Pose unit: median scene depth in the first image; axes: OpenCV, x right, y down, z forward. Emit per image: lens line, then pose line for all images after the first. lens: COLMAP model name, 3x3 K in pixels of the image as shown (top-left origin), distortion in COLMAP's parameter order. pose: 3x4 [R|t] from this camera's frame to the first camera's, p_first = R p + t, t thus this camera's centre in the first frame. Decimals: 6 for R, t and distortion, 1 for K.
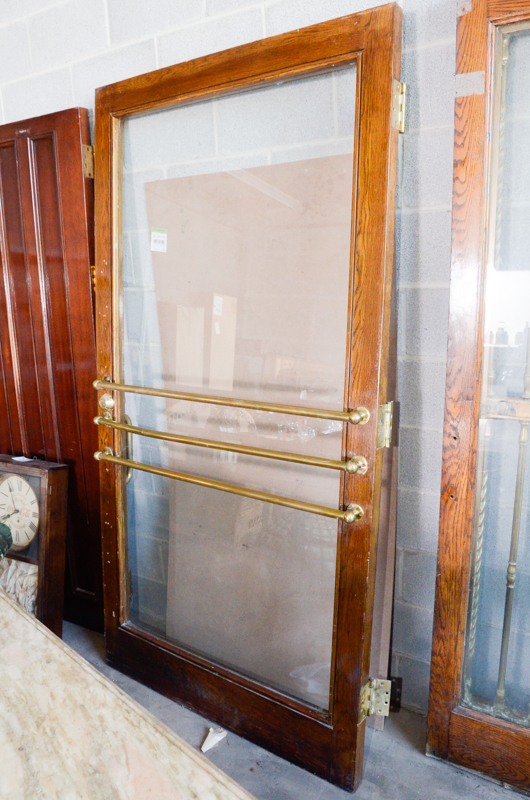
lens RADIAL K [[604.1, 0, 265.0], [0, 604.1, 400.0], [0, 0, 1]] dist [-0.052546, 0.000265]
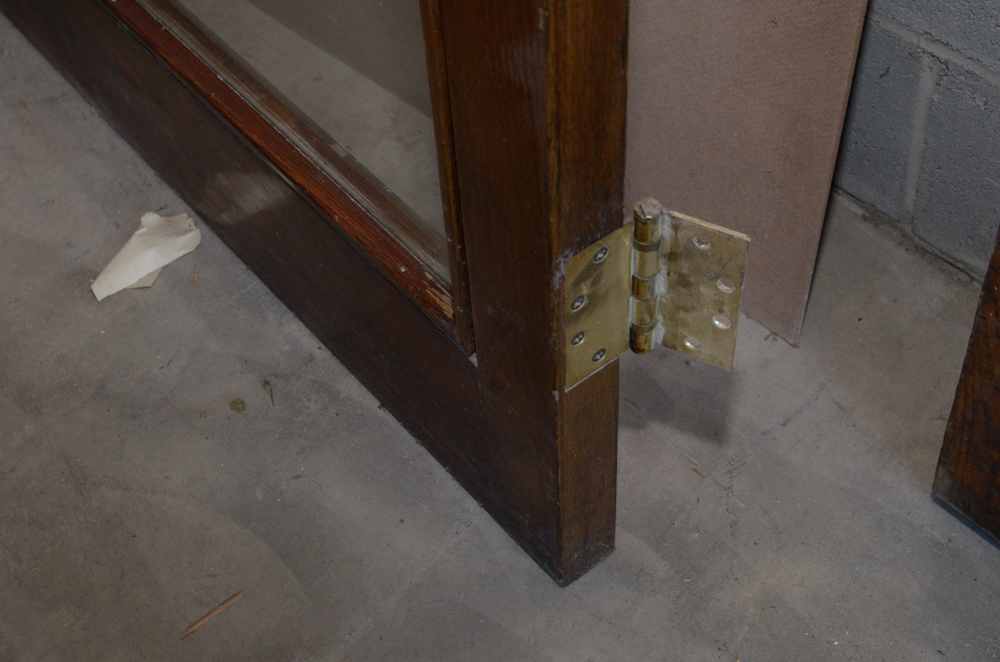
lens RADIAL K [[1450.9, 0, 500.0], [0, 1450.9, 331.0], [0, 0, 1]] dist [0.007266, 0.058027]
pose [[0.962432, 0.159074, -0.220043, 0.238325], [0.032486, 0.737127, 0.674973, 0.190835], [0.269571, -0.656764, 0.704267, 0.645535]]
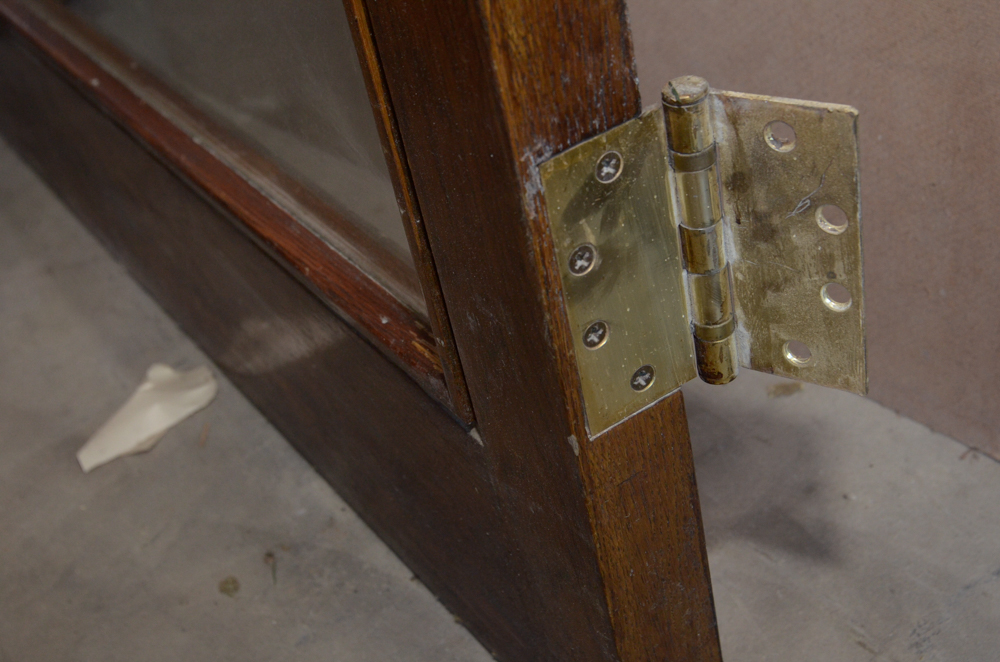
lens RADIAL K [[1450.9, 0, 500.0], [0, 1450.9, 331.0], [0, 0, 1]] dist [0.007266, 0.058027]
pose [[0.914835, 0.051105, -0.400582, 0.256994], [0.154032, 0.872807, 0.463122, 0.374843], [0.373299, -0.485382, 0.790602, 0.749080]]
